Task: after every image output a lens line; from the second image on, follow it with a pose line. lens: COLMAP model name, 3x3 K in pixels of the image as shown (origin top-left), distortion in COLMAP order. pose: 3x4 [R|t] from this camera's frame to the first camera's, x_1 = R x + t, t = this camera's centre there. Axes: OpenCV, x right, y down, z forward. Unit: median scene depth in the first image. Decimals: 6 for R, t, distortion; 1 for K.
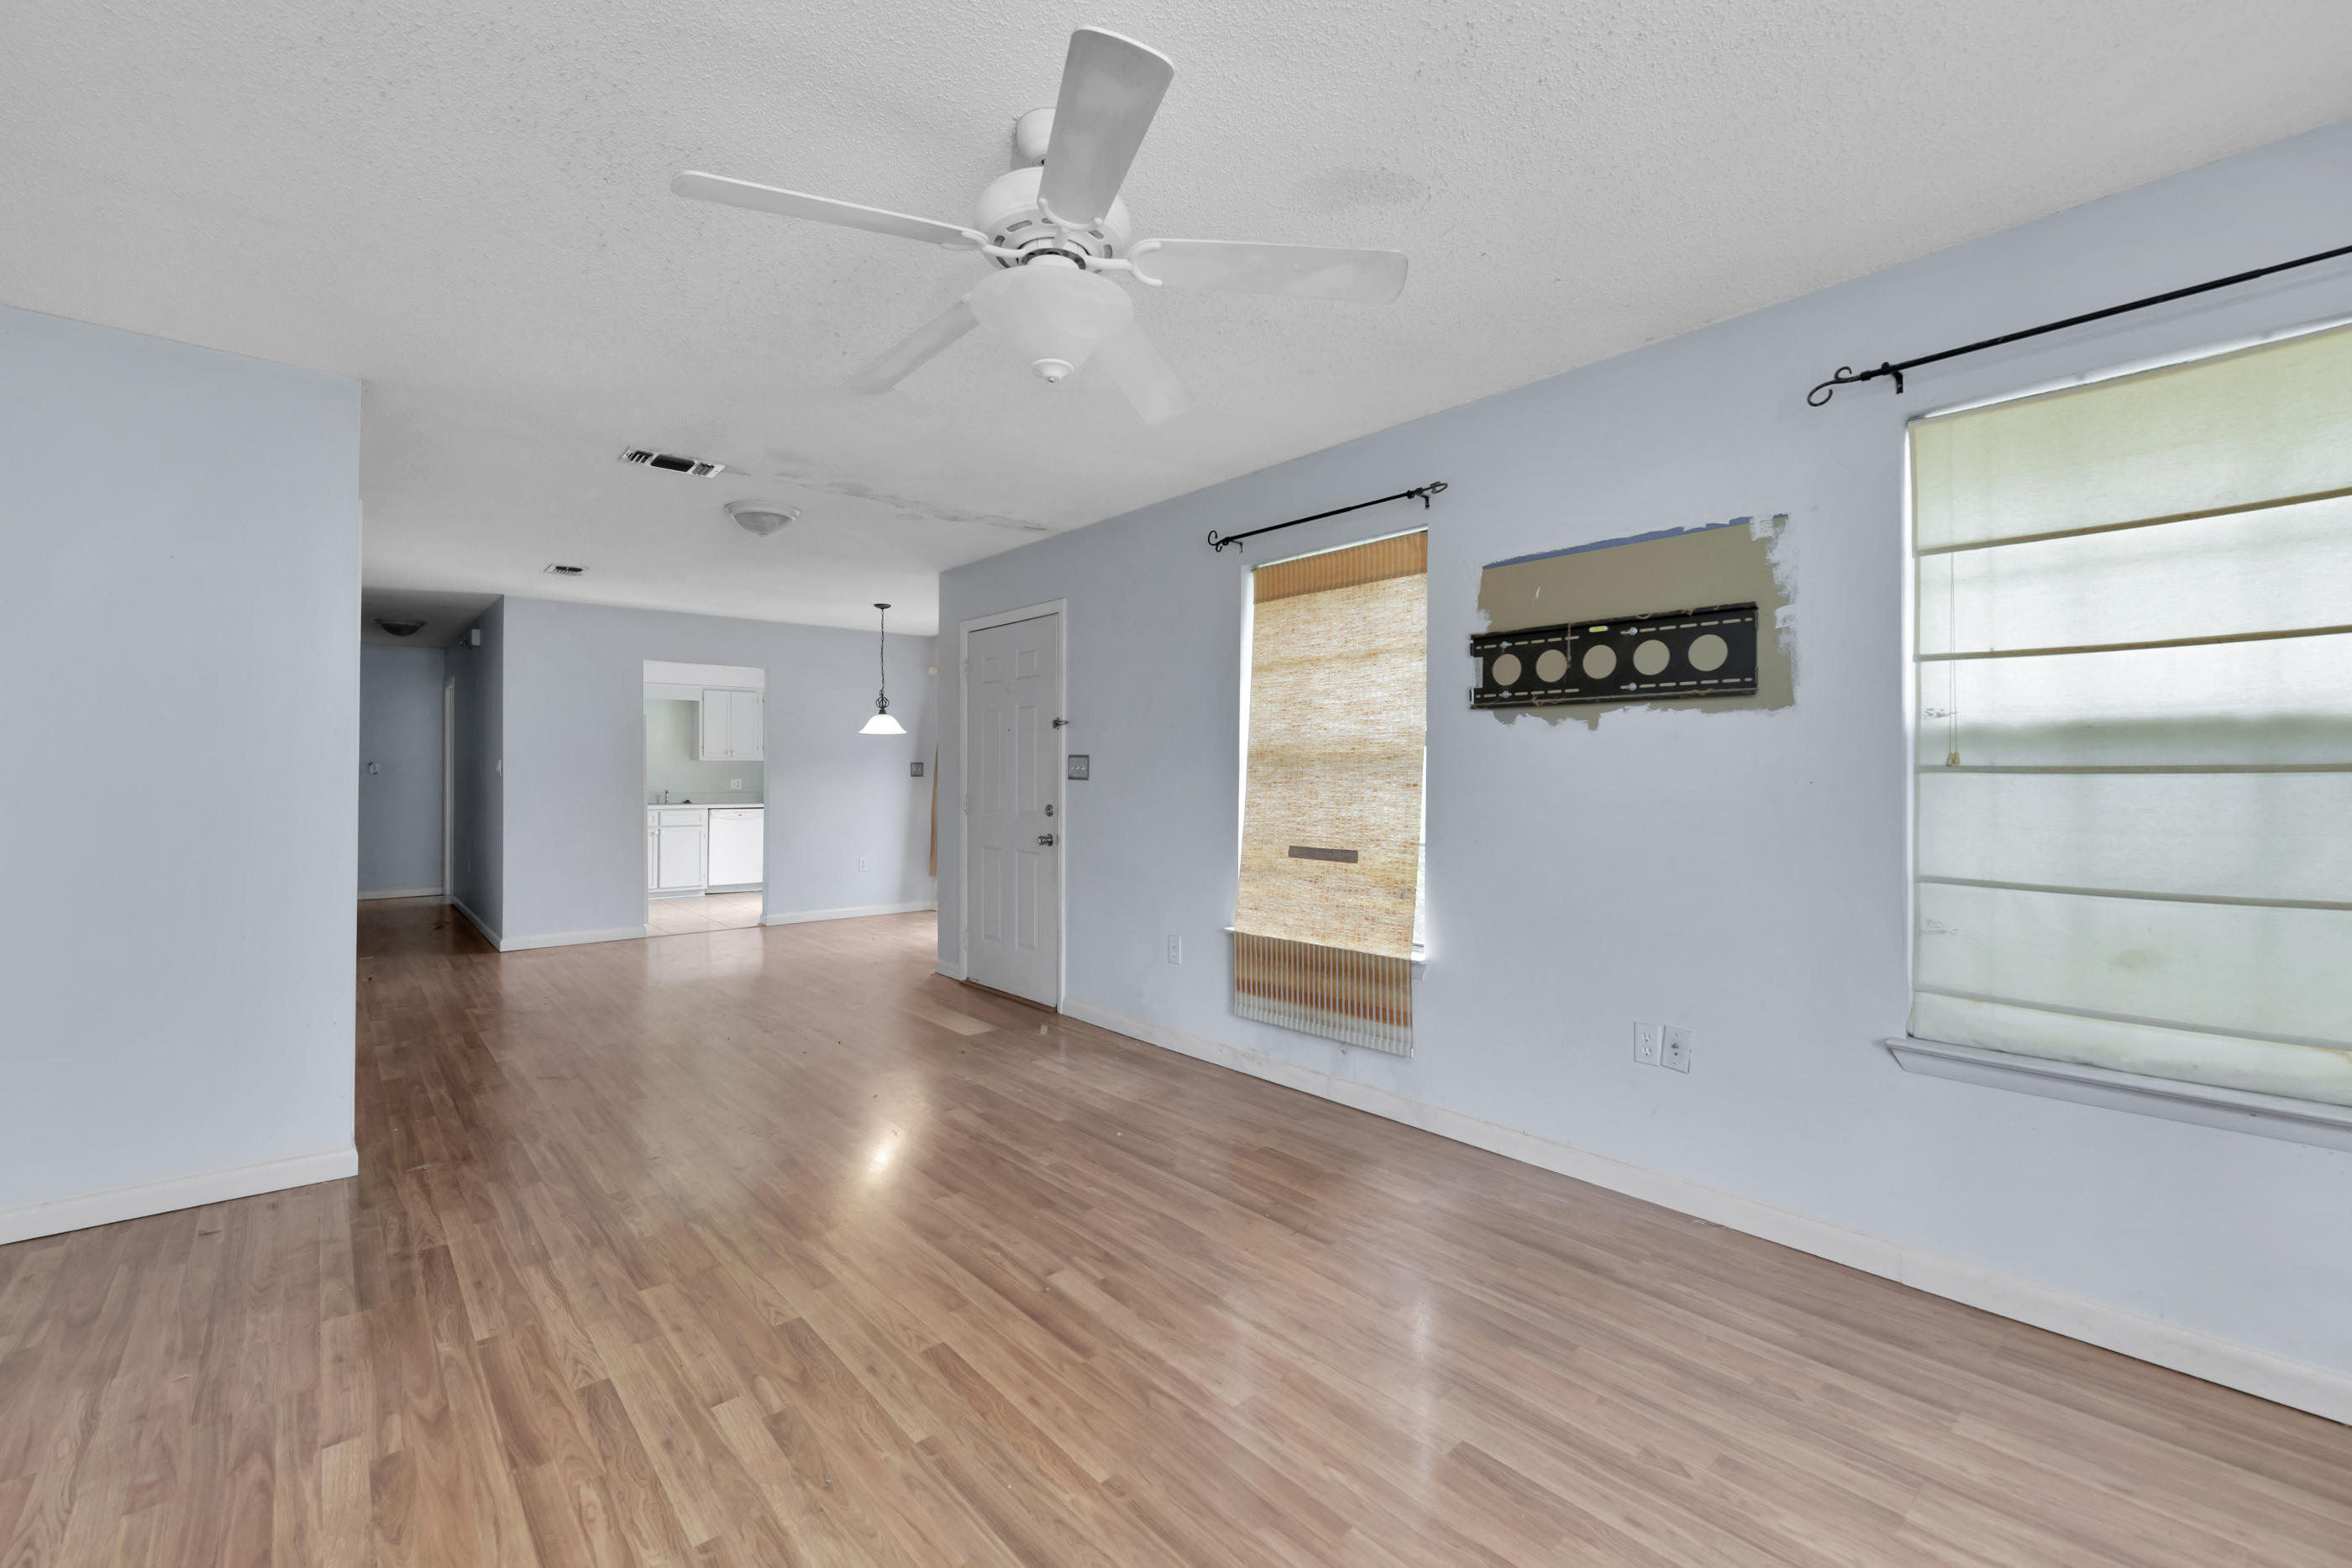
lens RADIAL K [[952.1, 0, 1088.1], [0, 952.1, 752.7], [0, 0, 1]] dist [0.075297, -0.000029]
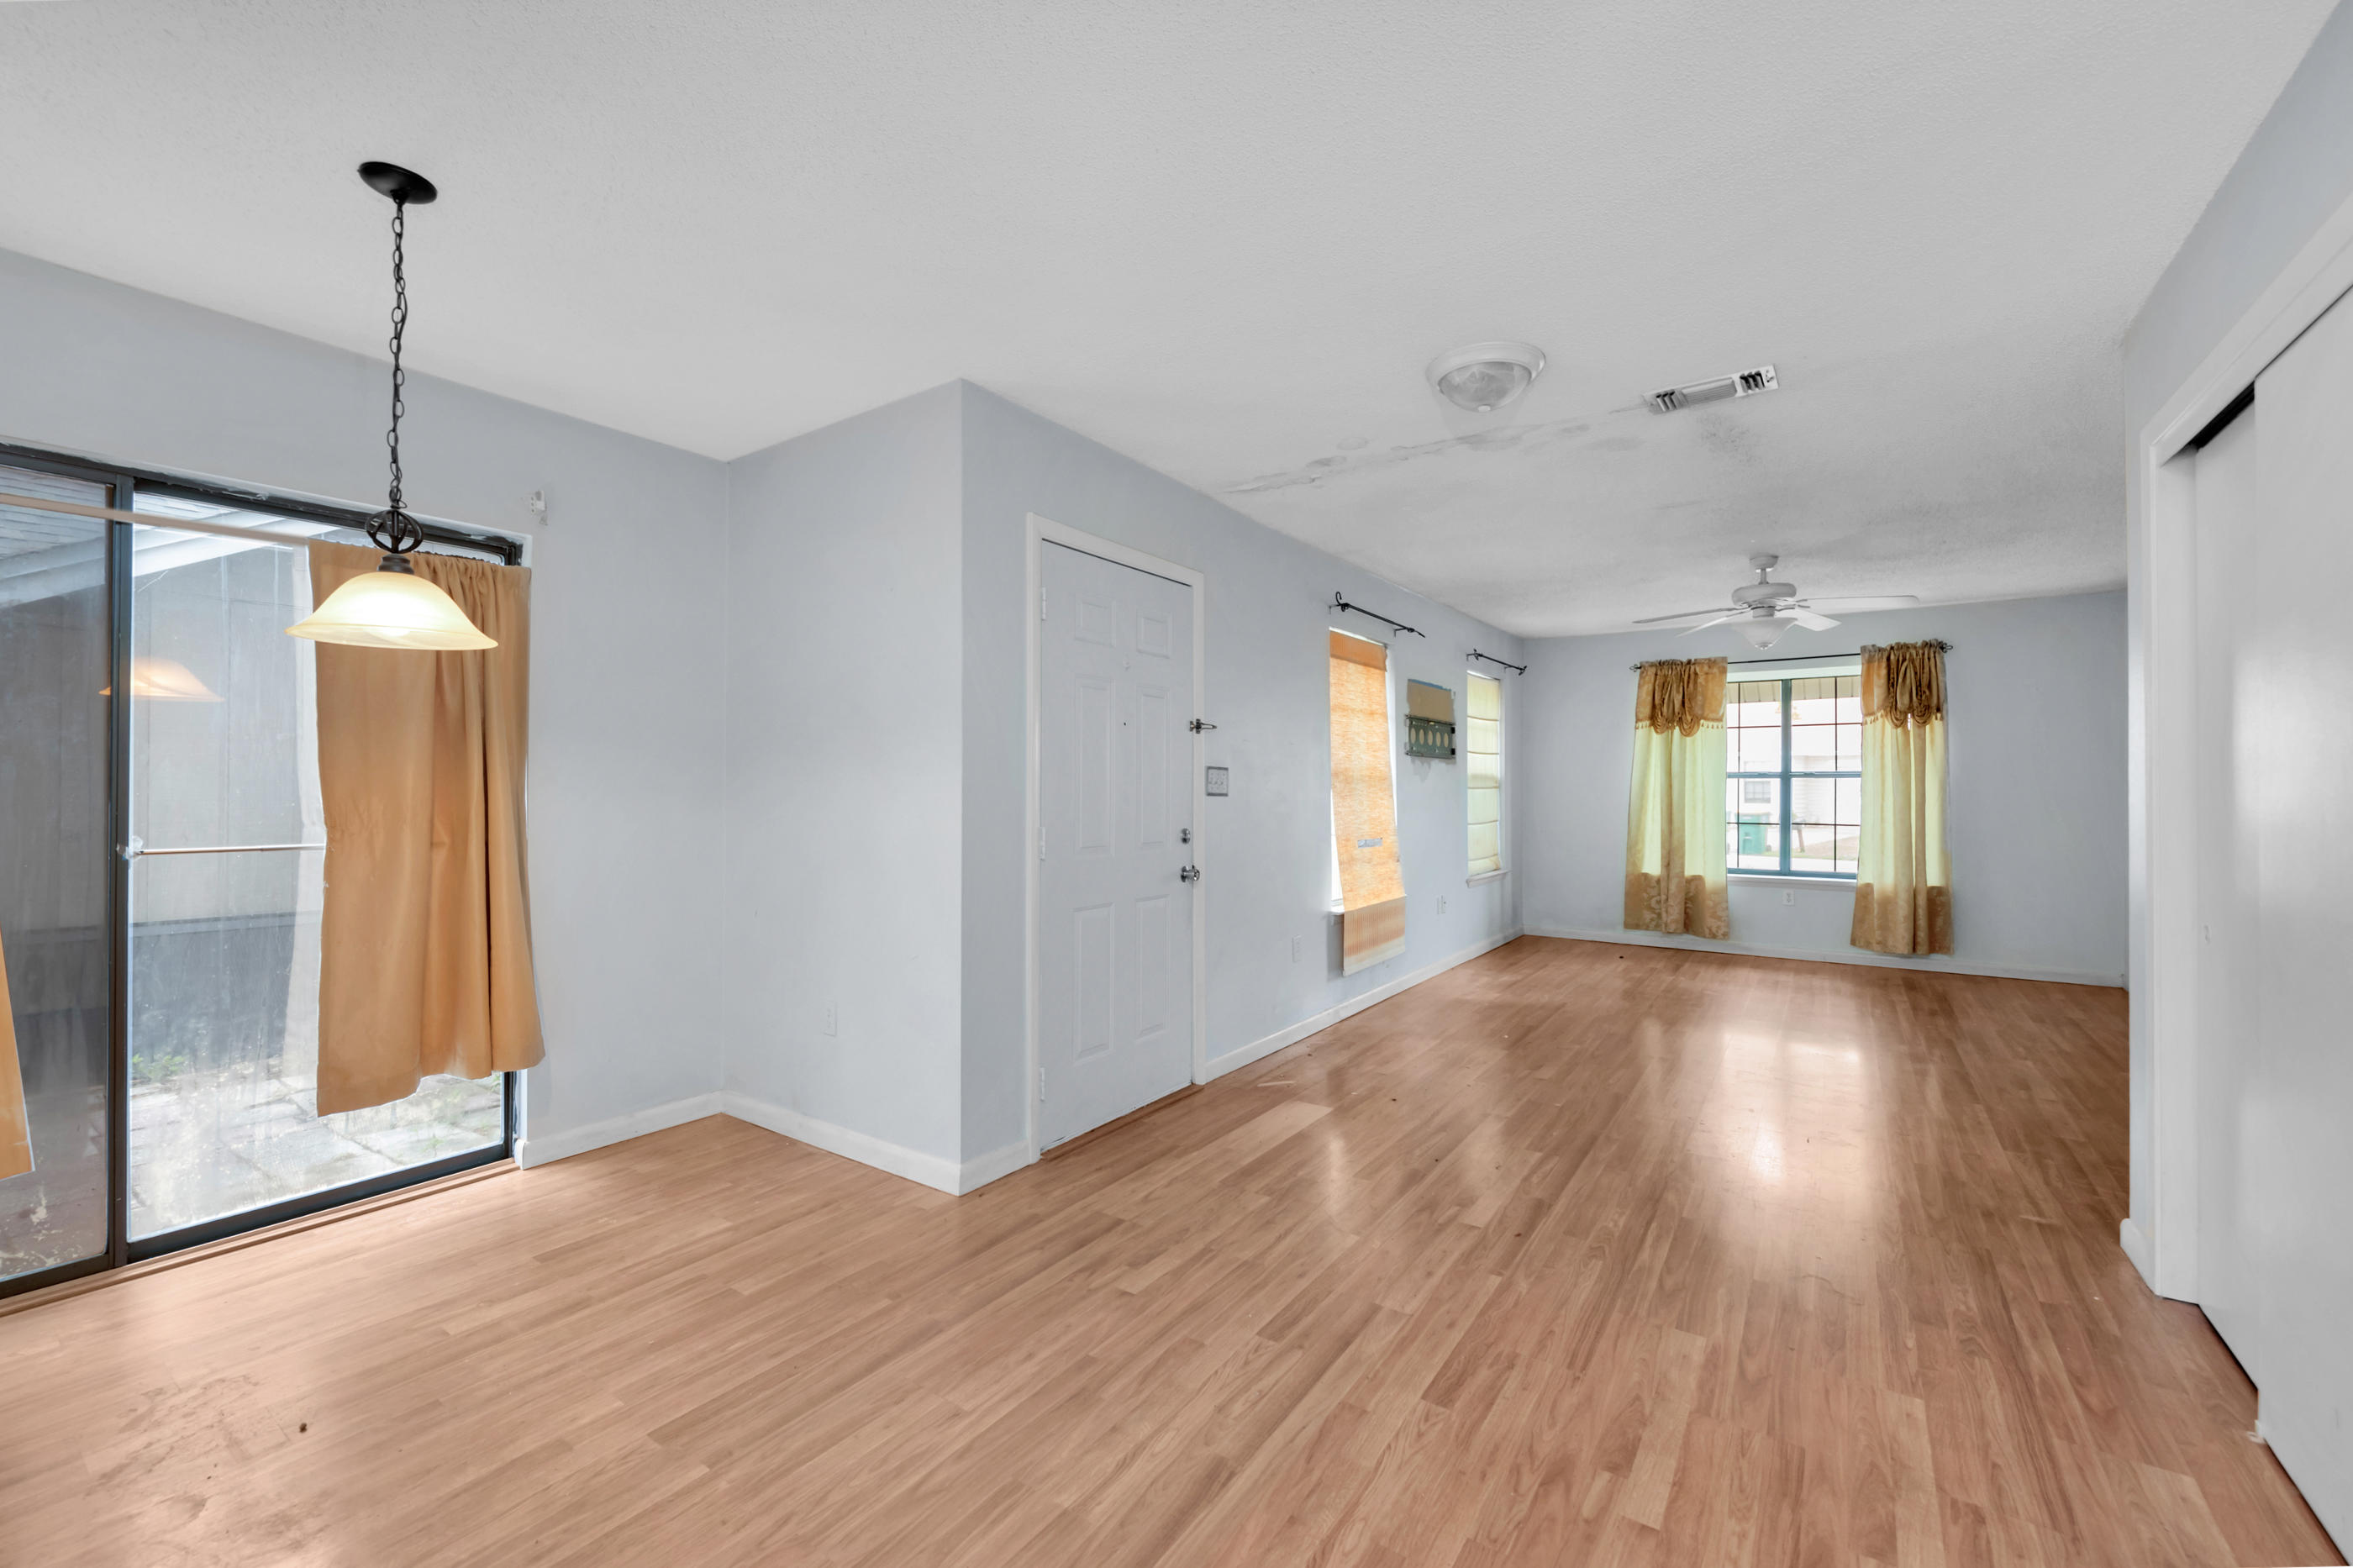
lens RADIAL K [[953.2, 0, 1176.5], [0, 953.2, 784.0], [0, 0, 1]] dist [-0.001348, 0.000048]
pose [[-0.278144, 0.008654, 0.960500, -1.068112], [-0.019121, 0.999711, -0.014545, 0.039836], [-0.960349, -0.022411, -0.277898, 1.658226]]
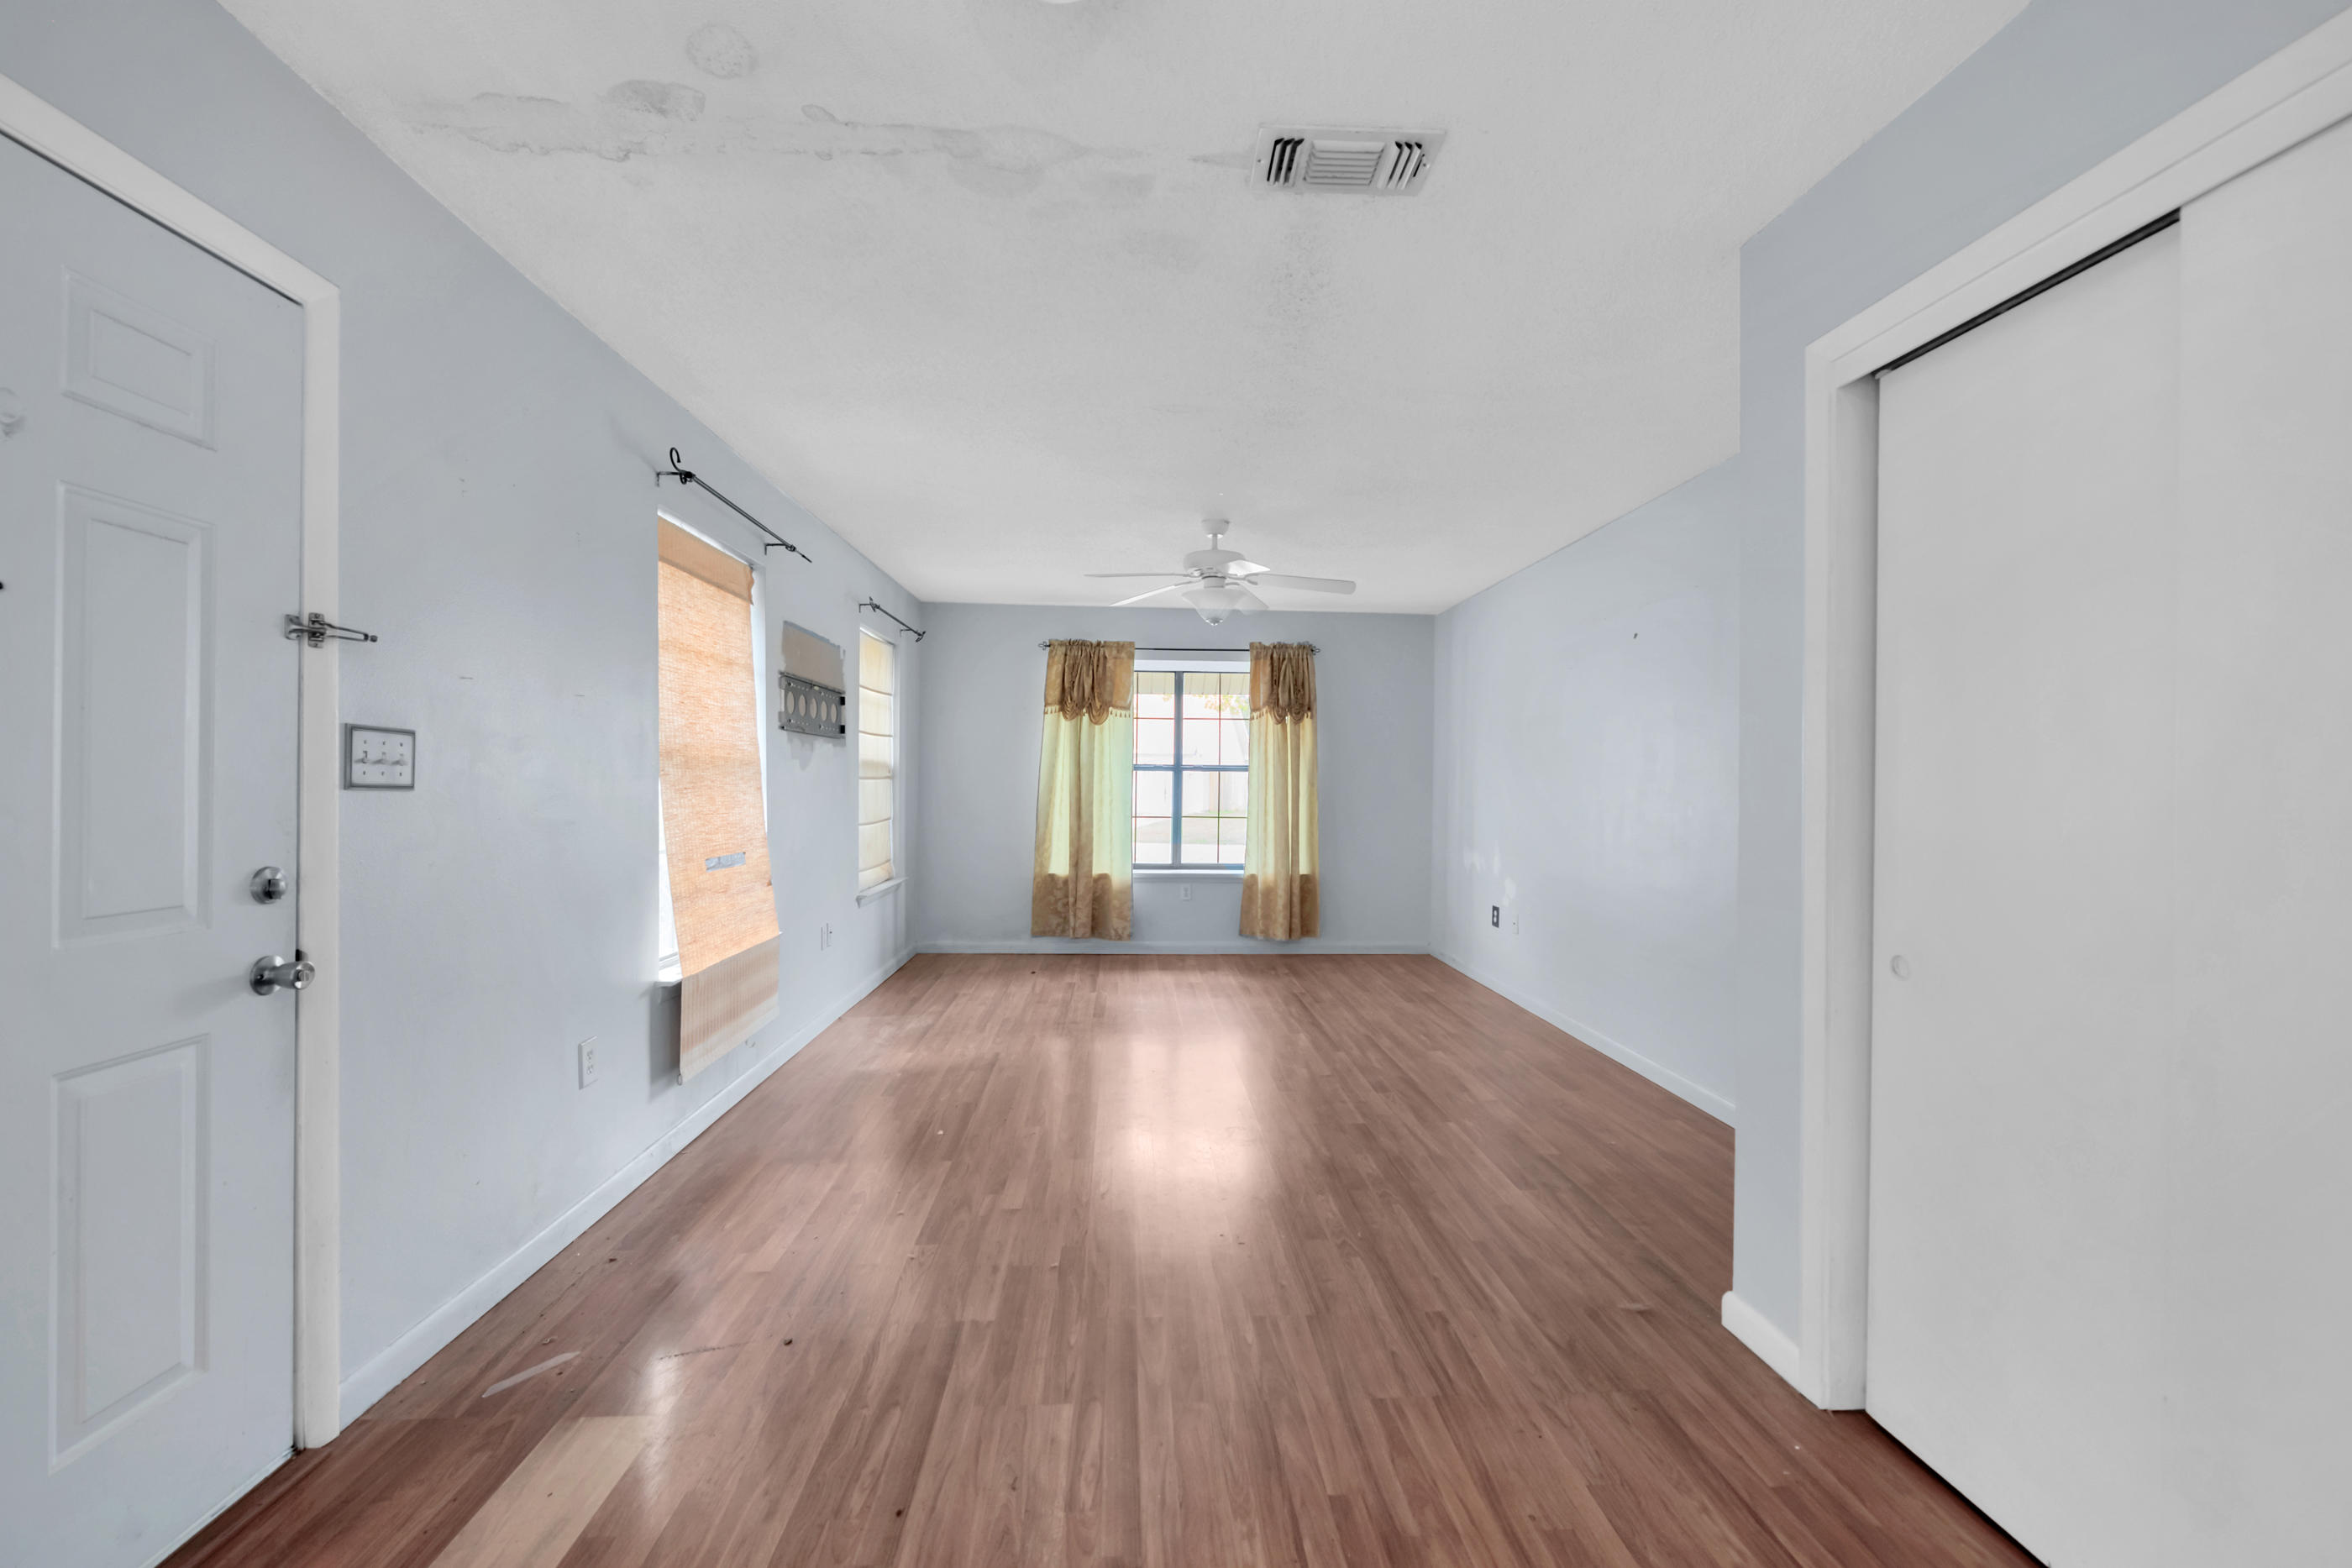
lens RADIAL K [[933.3, 0, 1199.4], [0, 933.3, 787.0], [0, 0, 1]] dist [-0.002282, -0.000443]
pose [[-0.826720, -0.006073, 0.562581, -0.657382], [-0.017153, 0.999749, -0.014414, 0.034835], [-0.562353, -0.021567, -0.826616, 1.468831]]
